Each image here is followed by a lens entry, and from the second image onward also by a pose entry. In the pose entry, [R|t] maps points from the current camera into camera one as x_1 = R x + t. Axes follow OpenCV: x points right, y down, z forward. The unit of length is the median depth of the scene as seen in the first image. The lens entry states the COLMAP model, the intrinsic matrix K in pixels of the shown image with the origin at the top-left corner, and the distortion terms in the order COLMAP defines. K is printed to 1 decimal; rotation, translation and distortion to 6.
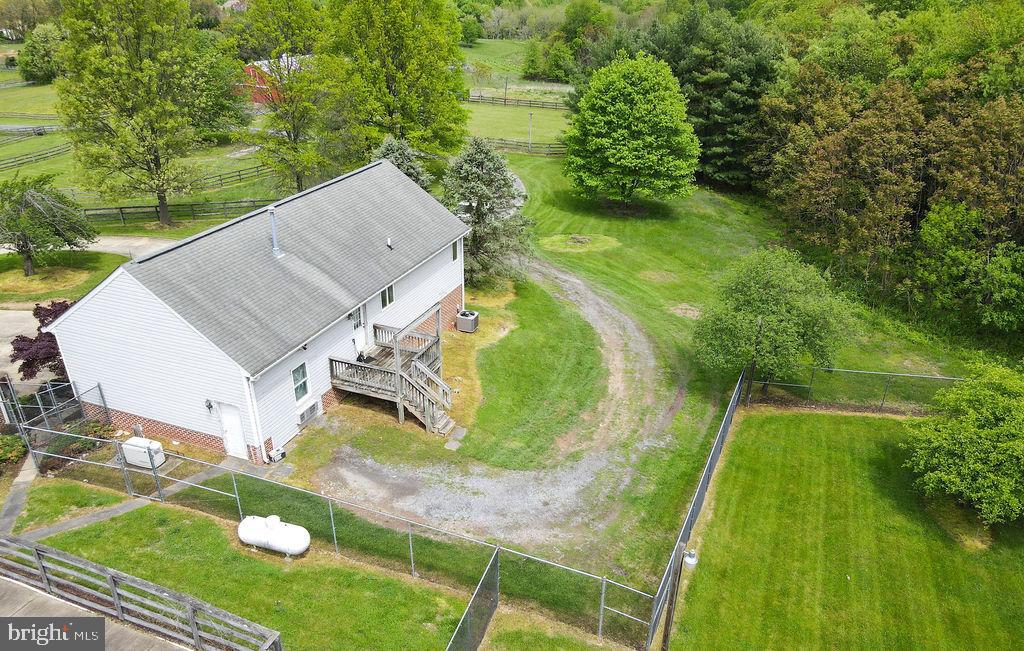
lens RADIAL K [[777.4, 0, 514.3], [0, 777.4, 327.4], [0, 0, 1]] dist [-0.032449, -0.001155]
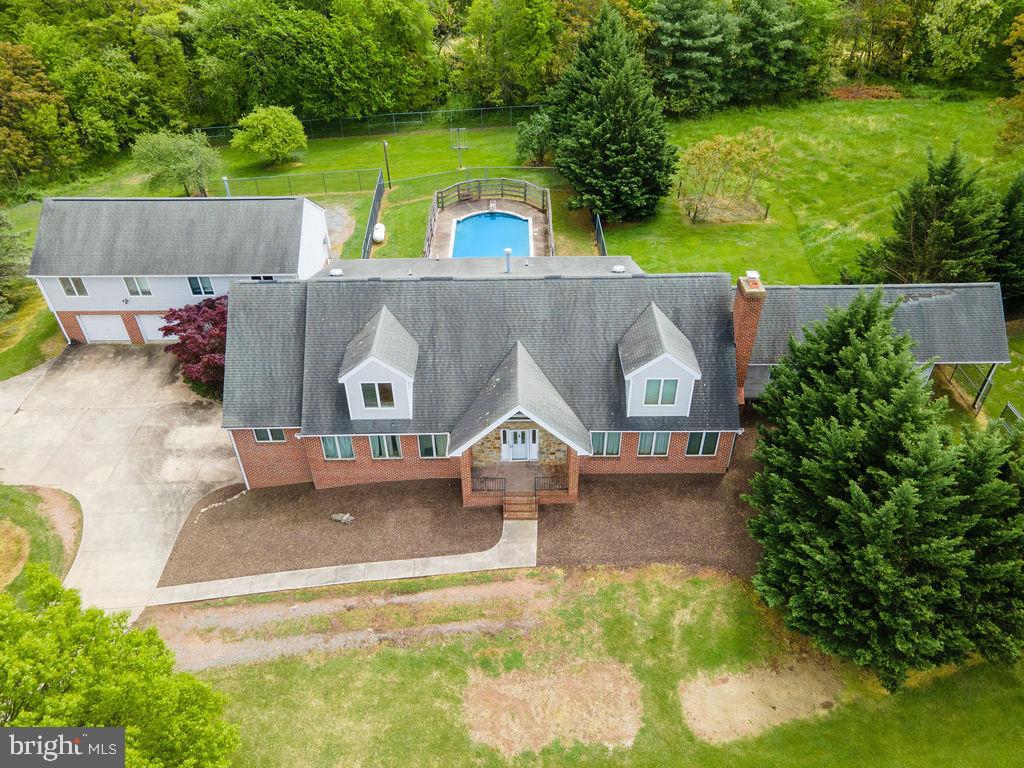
lens RADIAL K [[745.3, 0, 509.2], [0, 745.3, 382.1], [0, 0, 1]] dist [0.033283, 0.017959]
pose [[-0.367496, -0.580053, 0.726970, -2.052933], [0.408083, 0.601827, 0.686493, -0.774984], [-0.835712, 0.548947, 0.015540, 0.689318]]
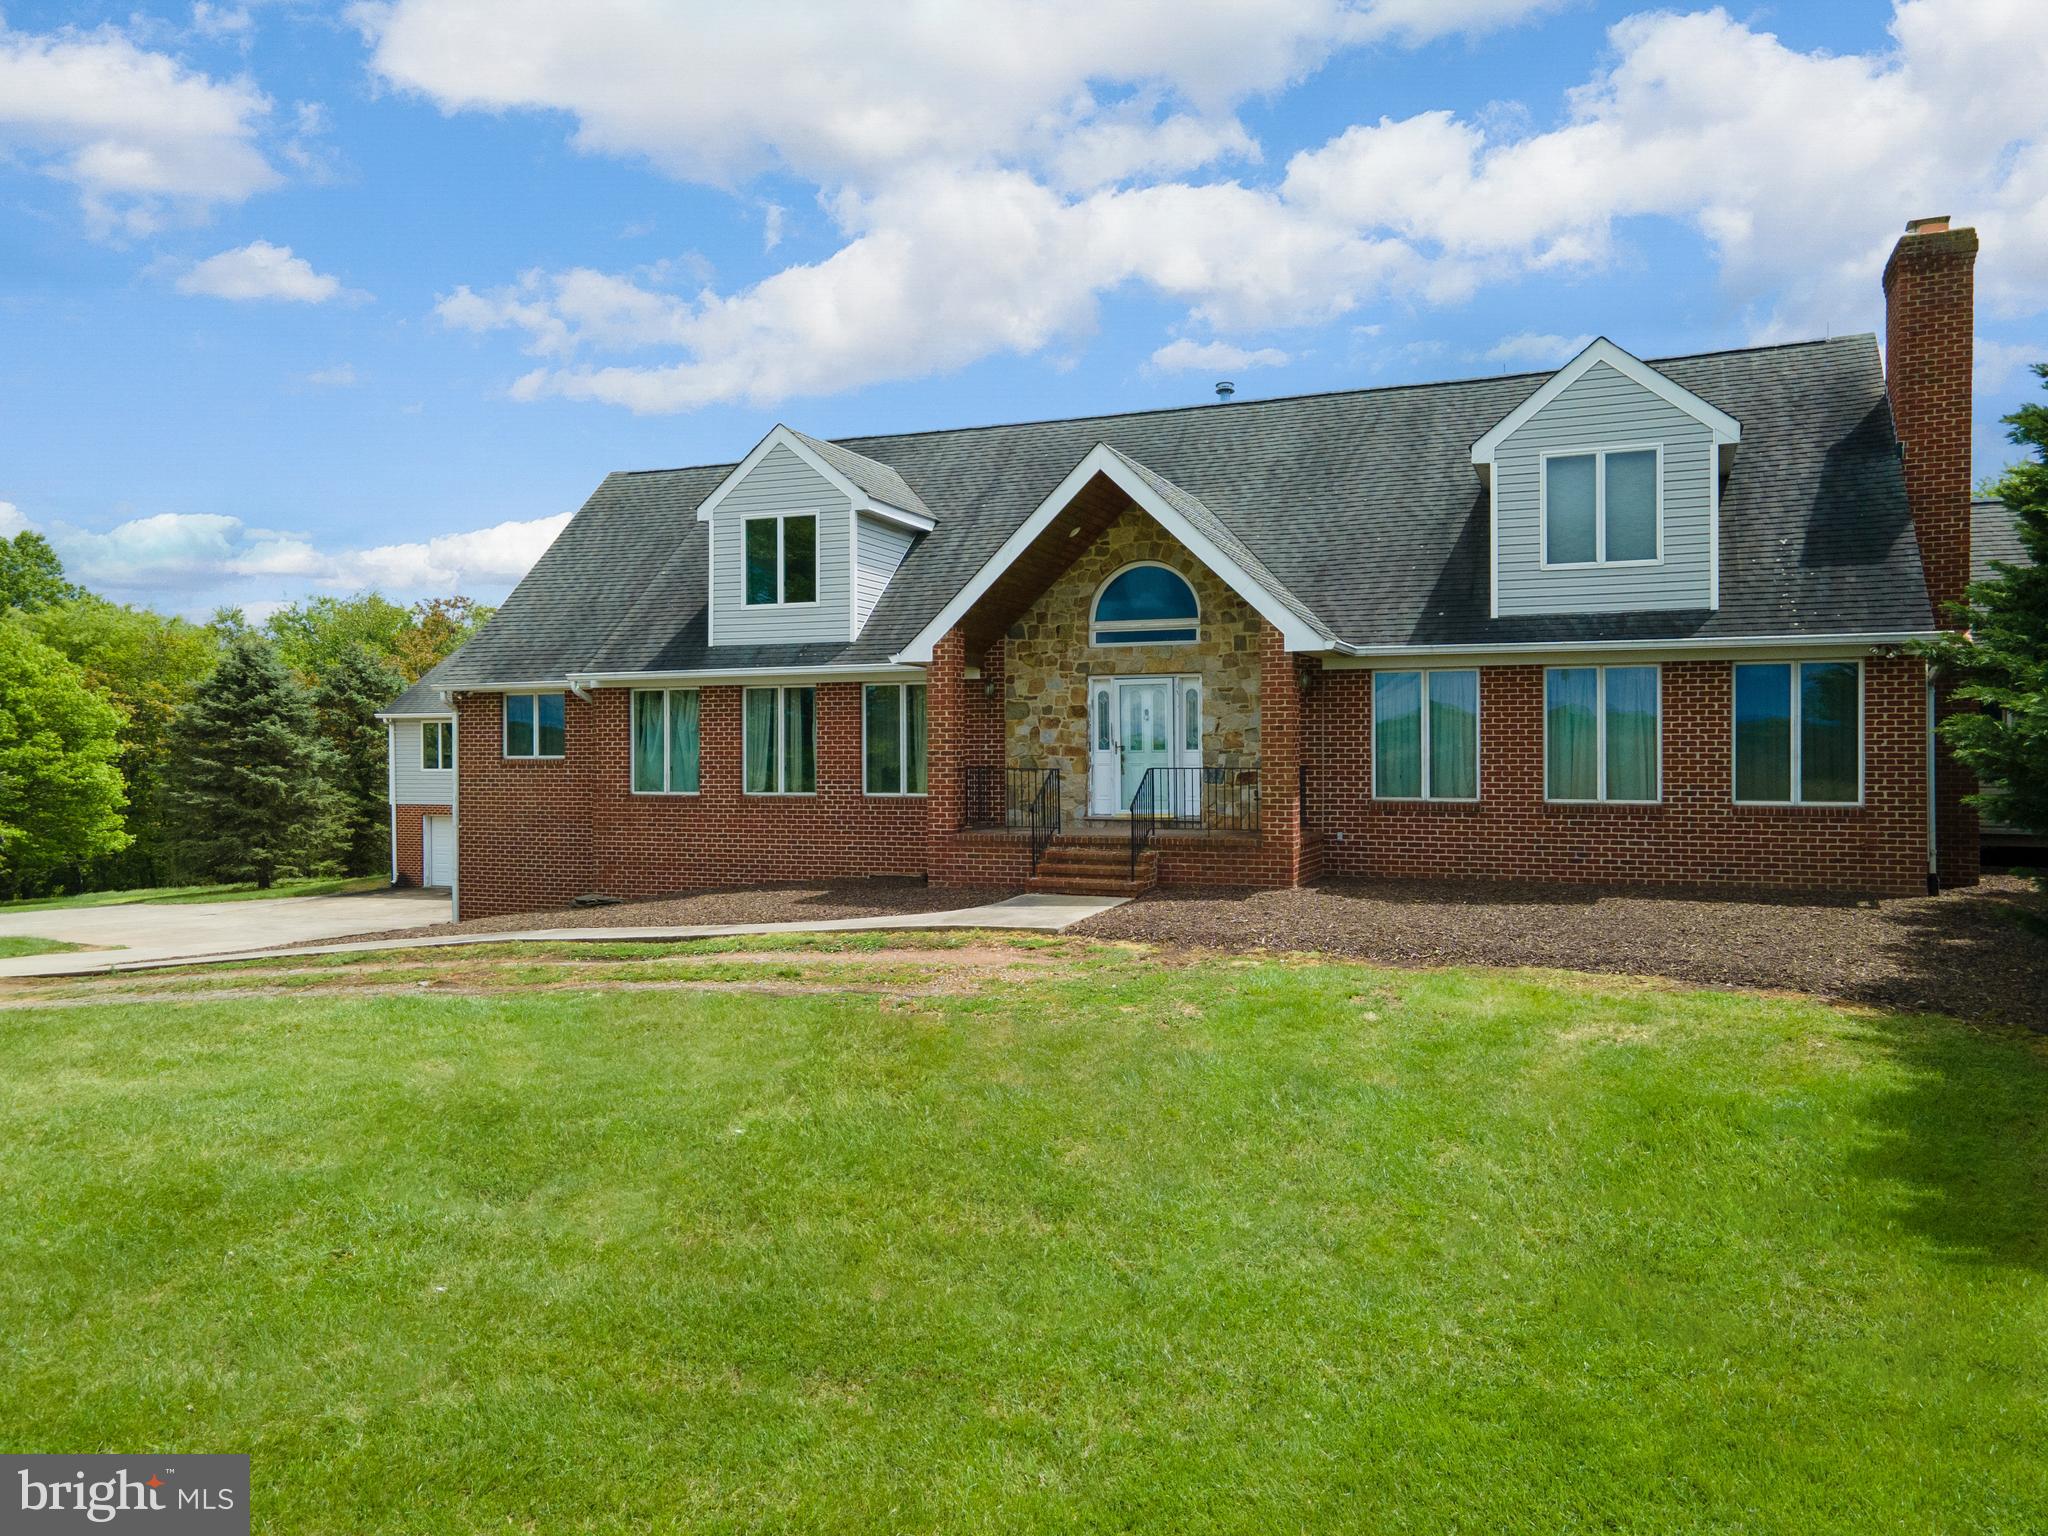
lens RADIAL K [[1490.6, 0, 1021.4], [0, 1490.6, 759.5], [0, 0, 1]] dist [0.033283, 0.017959]
pose [[0.016345, -0.014416, 0.999762, -2.005079], [0.431090, 0.902289, 0.005963, 0.119439], [-0.902161, 0.430890, 0.020962, 0.796562]]
